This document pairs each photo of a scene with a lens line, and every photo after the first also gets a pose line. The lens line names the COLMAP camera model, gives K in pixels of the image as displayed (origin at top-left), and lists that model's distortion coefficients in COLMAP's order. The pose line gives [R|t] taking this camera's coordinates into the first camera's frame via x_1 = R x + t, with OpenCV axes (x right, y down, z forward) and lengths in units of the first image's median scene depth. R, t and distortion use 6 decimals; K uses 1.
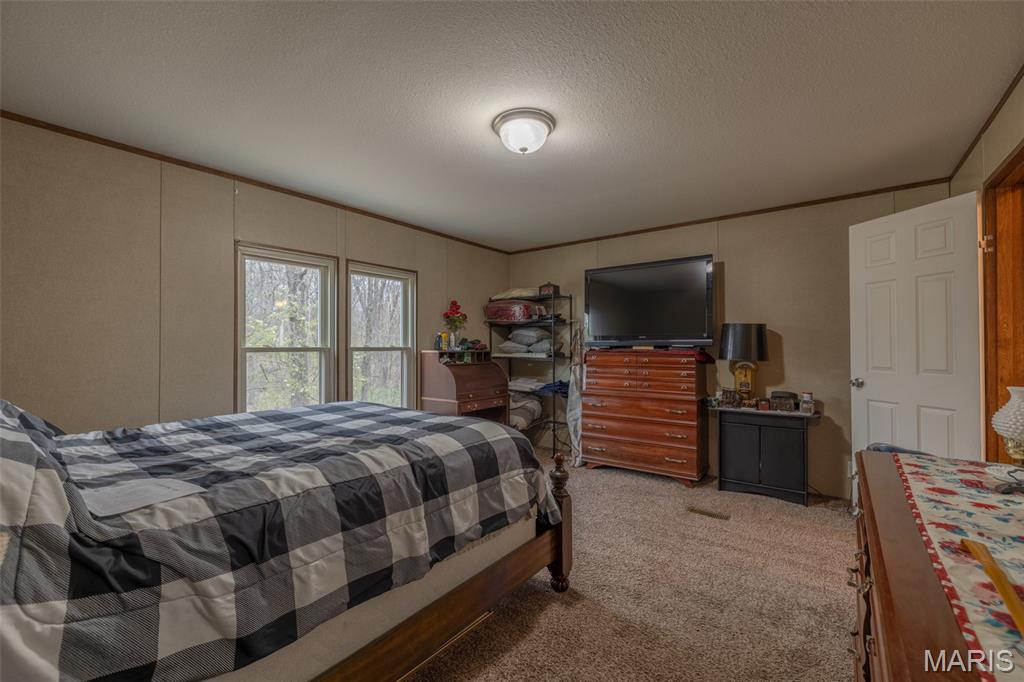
lens RADIAL K [[423.4, 0, 509.2], [0, 423.4, 342.9], [0, 0, 1]] dist [-0.006133, 0.000136]
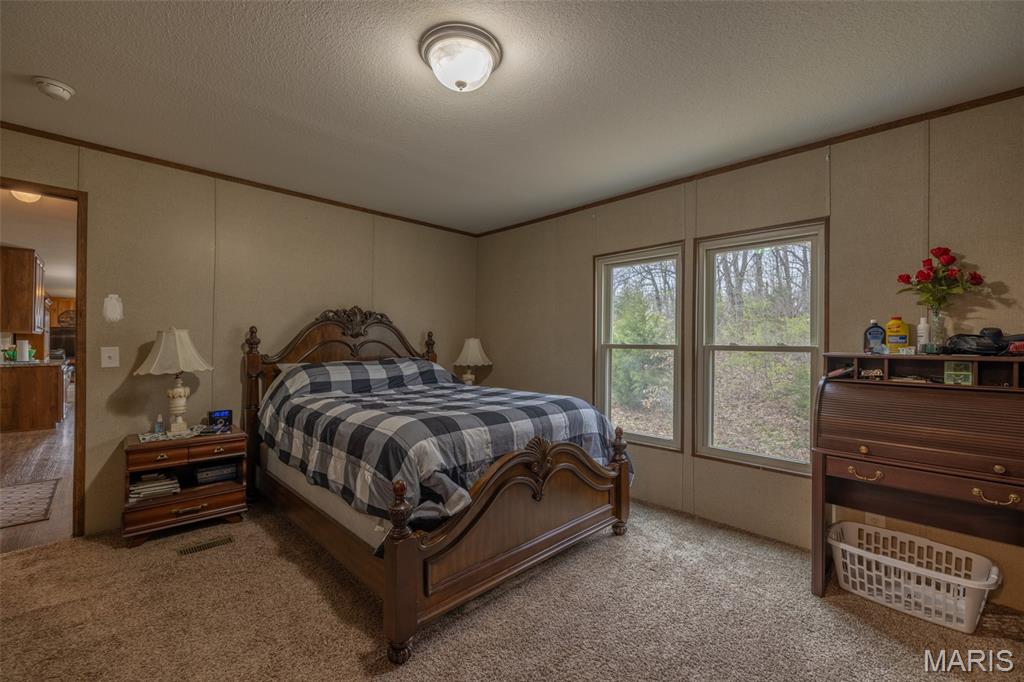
lens RADIAL K [[423.4, 0, 508.6], [0, 423.4, 341.7], [0, 0, 1]] dist [-0.006133, 0.000136]
pose [[-0.133235, -0.004134, -0.991076, 0.449697], [-0.005290, 0.999980, -0.003460, 0.008309], [0.991070, 0.004782, -0.133254, 0.688876]]
